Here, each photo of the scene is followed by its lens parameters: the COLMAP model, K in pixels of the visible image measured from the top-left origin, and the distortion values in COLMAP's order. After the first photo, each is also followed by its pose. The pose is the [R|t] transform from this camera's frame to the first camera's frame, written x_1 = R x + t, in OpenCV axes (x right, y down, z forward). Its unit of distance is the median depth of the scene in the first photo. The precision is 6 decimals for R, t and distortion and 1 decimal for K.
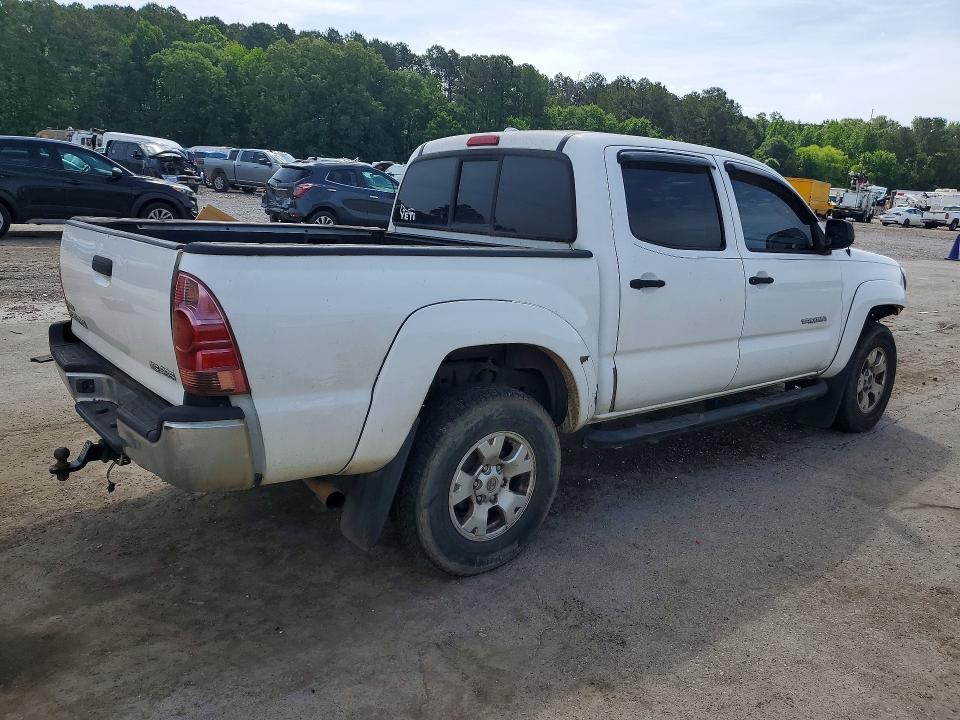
lens RADIAL K [[770.2, 0, 480.0], [0, 770.2, 360.0], [0, 0, 1]] dist [0.008975, 0.018905]
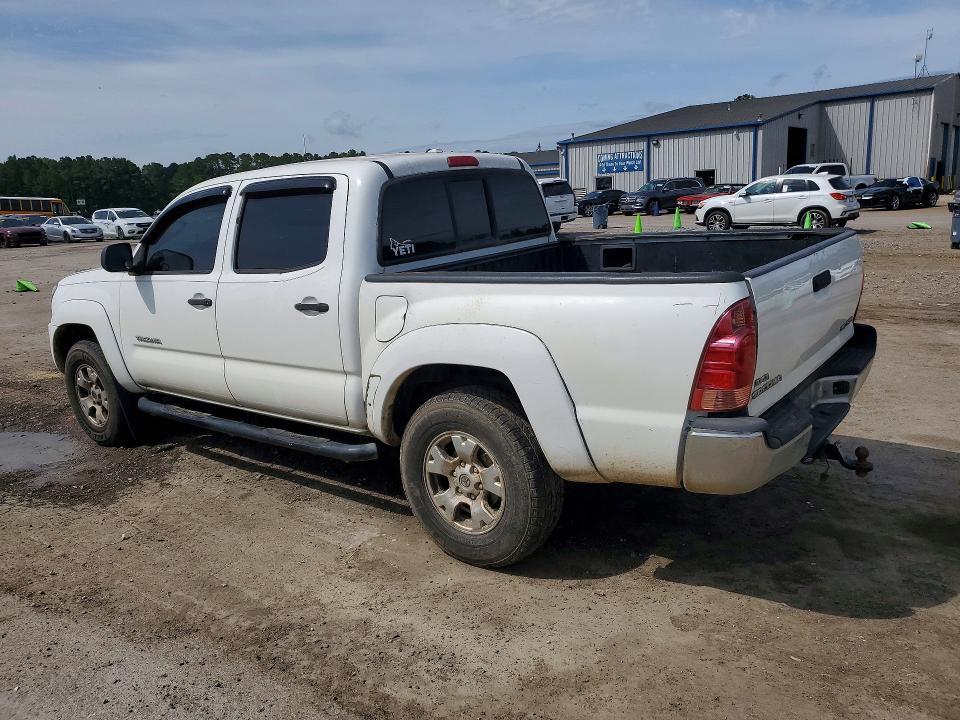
lens RADIAL K [[770.2, 0, 480.0], [0, 770.2, 360.0], [0, 0, 1]] dist [0.008975, 0.018905]
pose [[-0.254028, -0.248474, 0.934736, -0.093273], [0.251943, 0.916074, 0.311982, -0.031918], [-0.933807, 0.314752, -0.170107, 0.110693]]
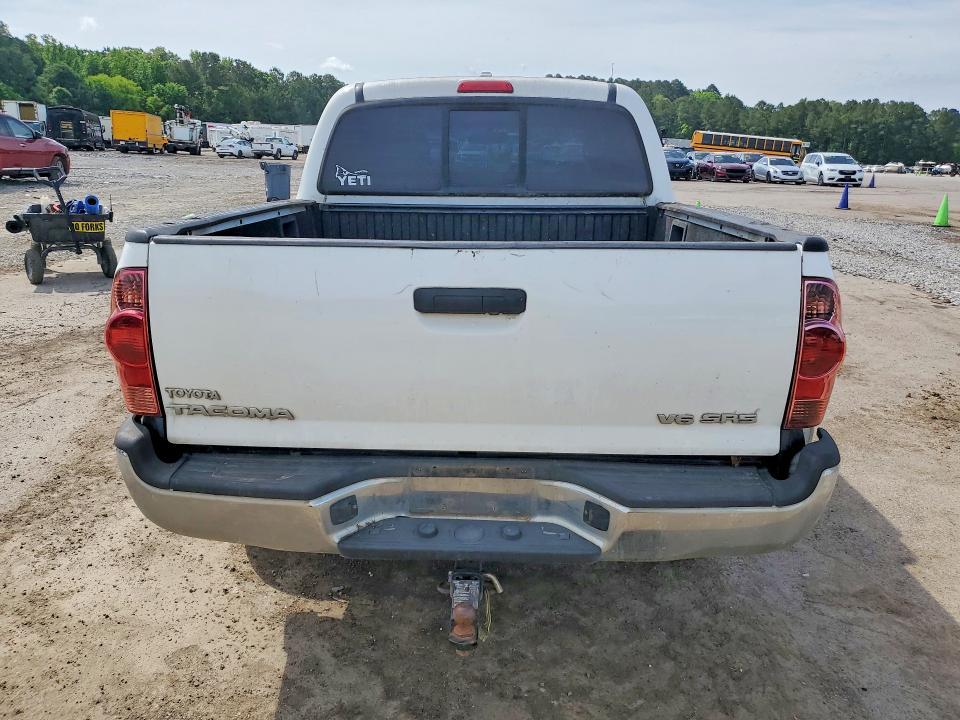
lens RADIAL K [[770.2, 0, 480.0], [0, 770.2, 360.0], [0, 0, 1]] dist [0.008975, 0.018905]
pose [[0.650958, -0.237132, 0.721125, -0.062030], [0.176882, 0.971191, 0.159691, -0.011299], [-0.738218, 0.023602, 0.674149, 0.038444]]
